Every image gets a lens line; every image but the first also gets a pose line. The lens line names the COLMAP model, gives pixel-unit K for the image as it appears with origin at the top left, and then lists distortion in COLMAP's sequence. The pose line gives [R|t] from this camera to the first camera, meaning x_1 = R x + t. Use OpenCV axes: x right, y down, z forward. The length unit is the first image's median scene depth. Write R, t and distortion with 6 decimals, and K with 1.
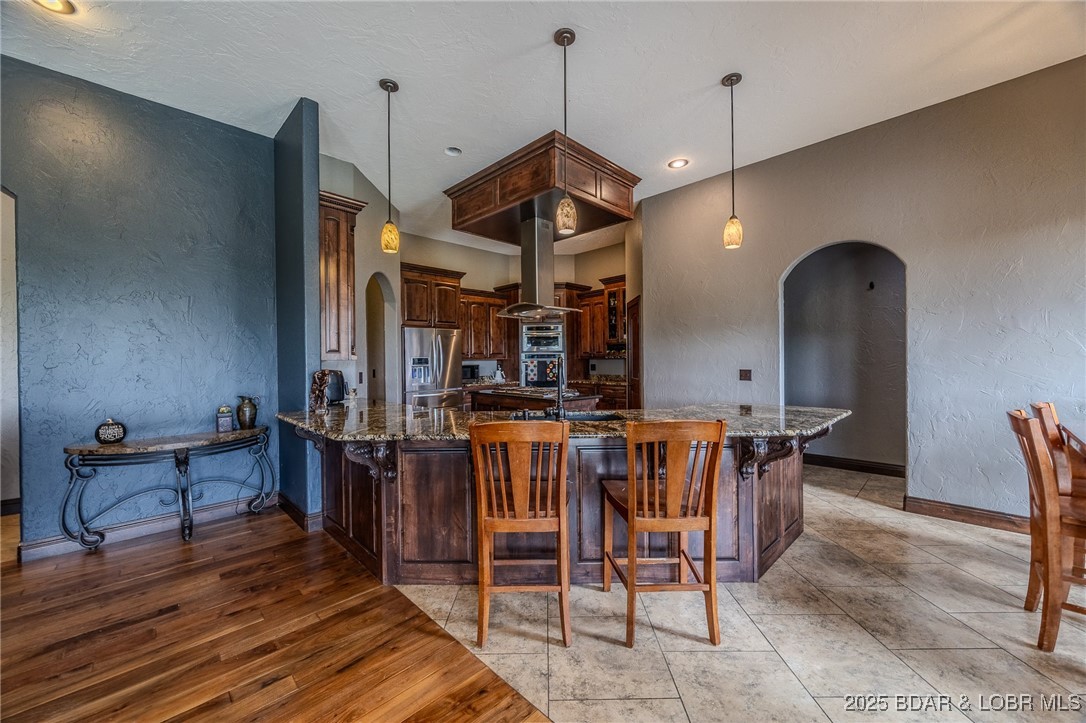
lens RADIAL K [[414.9, 0, 543.1], [0, 414.9, 360.5], [0, 0, 1]] dist [0.002690, -0.000304]
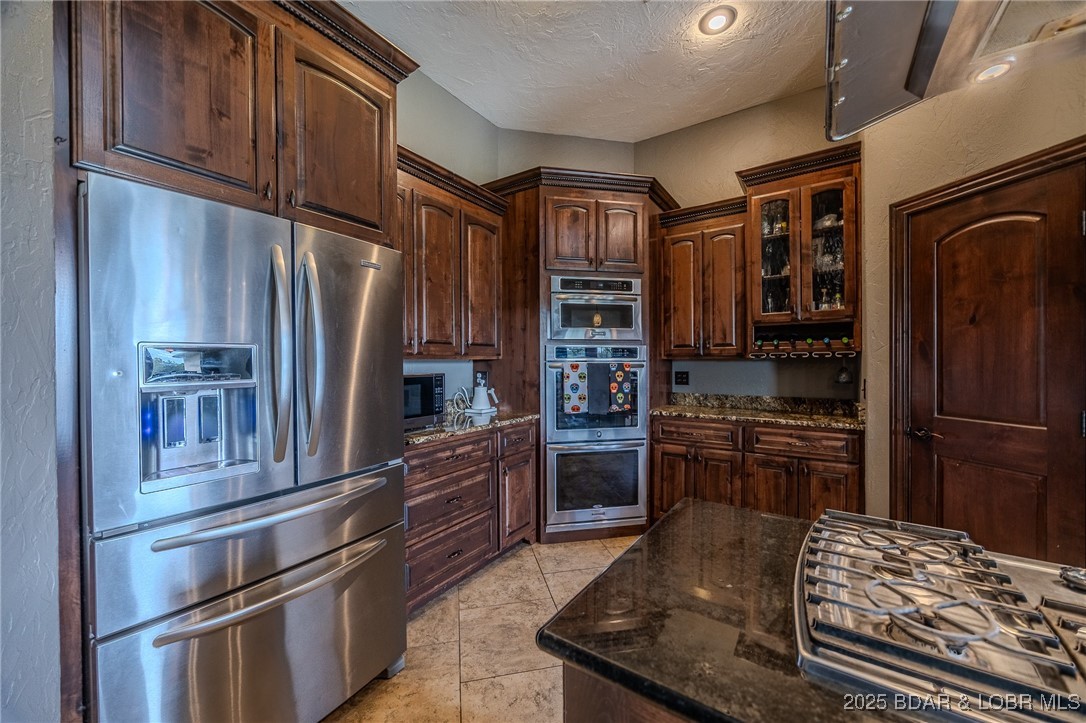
lens RADIAL K [[414.9, 0, 544.9], [0, 414.9, 363.4], [0, 0, 1]] dist [0.002690, -0.000304]
pose [[0.977481, 0.007105, 0.210904, -0.139808], [-0.007505, 0.999971, 0.001093, 0.000632], [-0.210891, -0.002651, 0.977506, 0.612437]]
